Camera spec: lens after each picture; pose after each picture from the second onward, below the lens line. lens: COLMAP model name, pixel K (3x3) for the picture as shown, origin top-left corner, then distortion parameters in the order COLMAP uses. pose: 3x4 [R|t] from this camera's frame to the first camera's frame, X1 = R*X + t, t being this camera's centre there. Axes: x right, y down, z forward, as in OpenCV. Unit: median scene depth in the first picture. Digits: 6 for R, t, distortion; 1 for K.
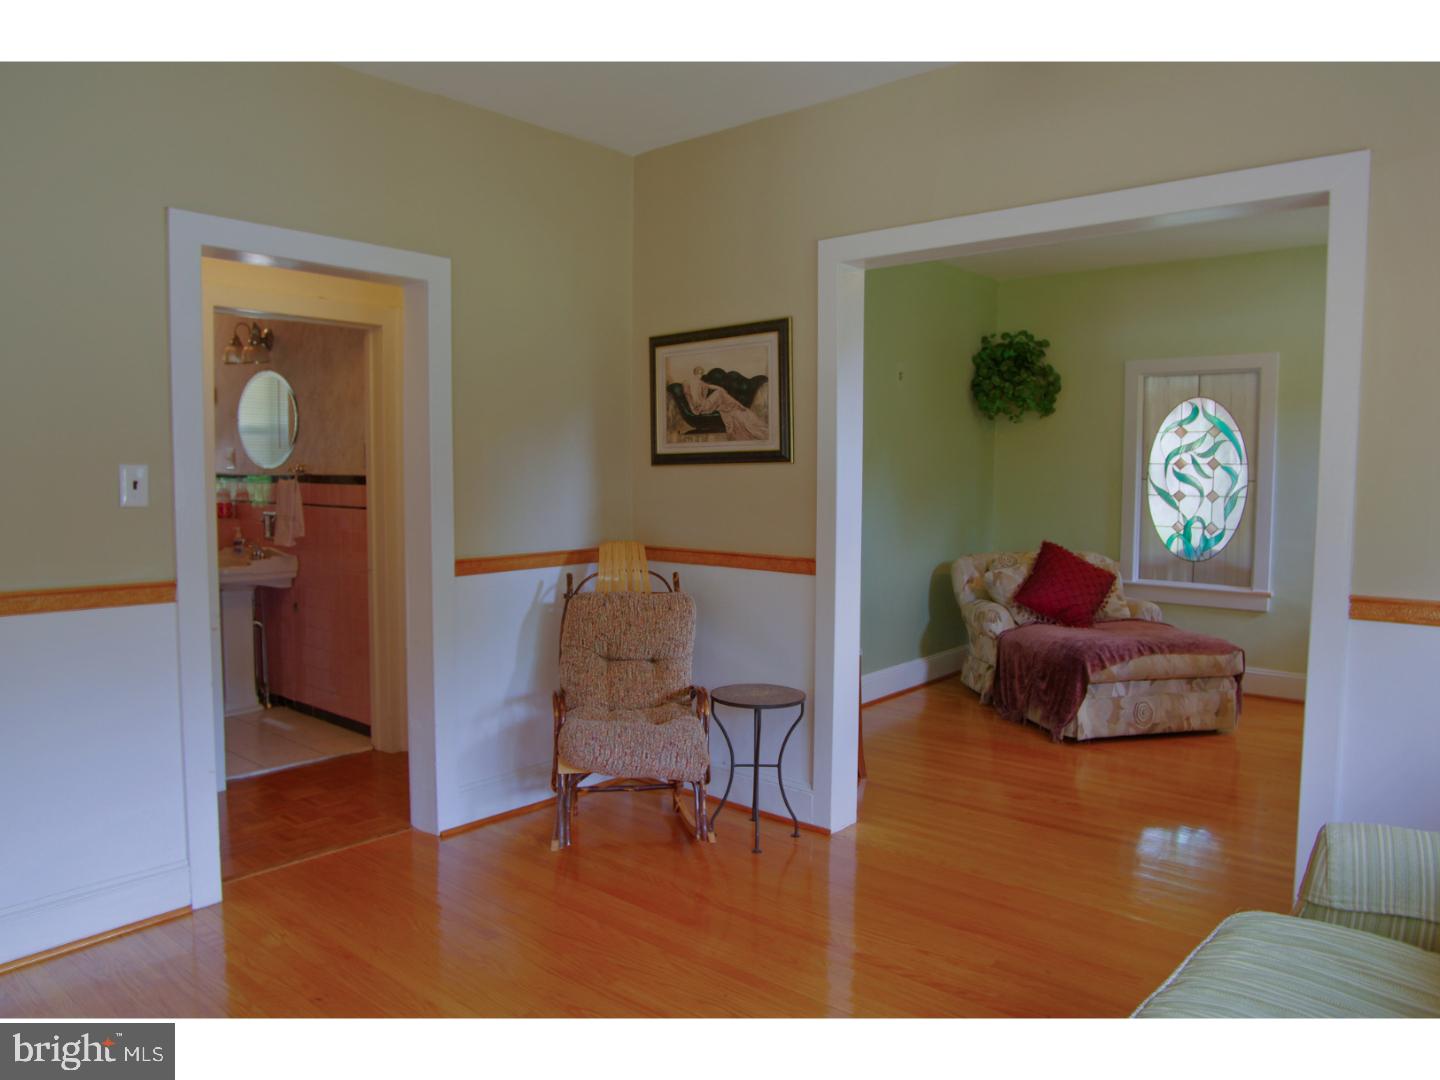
lens RADIAL K [[999.0, 0, 716.4], [0, 999.0, 533.7], [0, 0, 1]] dist [-0.063193, 0.003151]
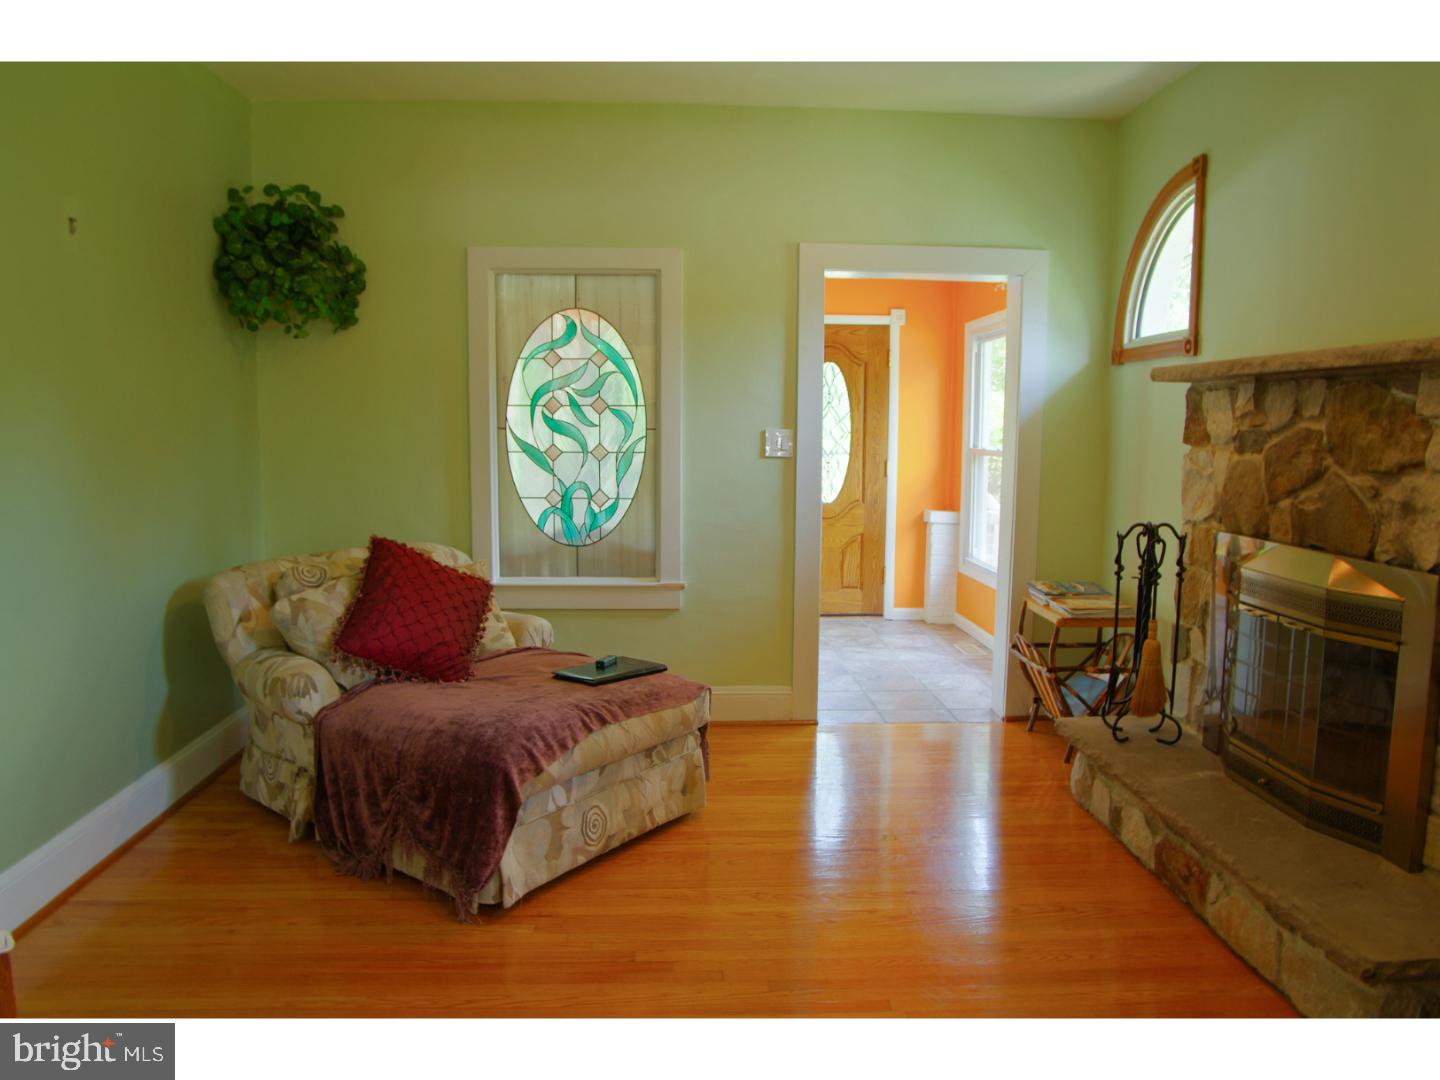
lens RADIAL K [[999.0, 0, 716.4], [0, 999.0, 533.7], [0, 0, 1]] dist [-0.063193, 0.003151]
pose [[0.725524, -0.079410, 0.683600, 0.076227], [0.044745, 0.996662, 0.068287, -0.025247], [-0.686741, -0.018956, 0.726655, 0.430970]]
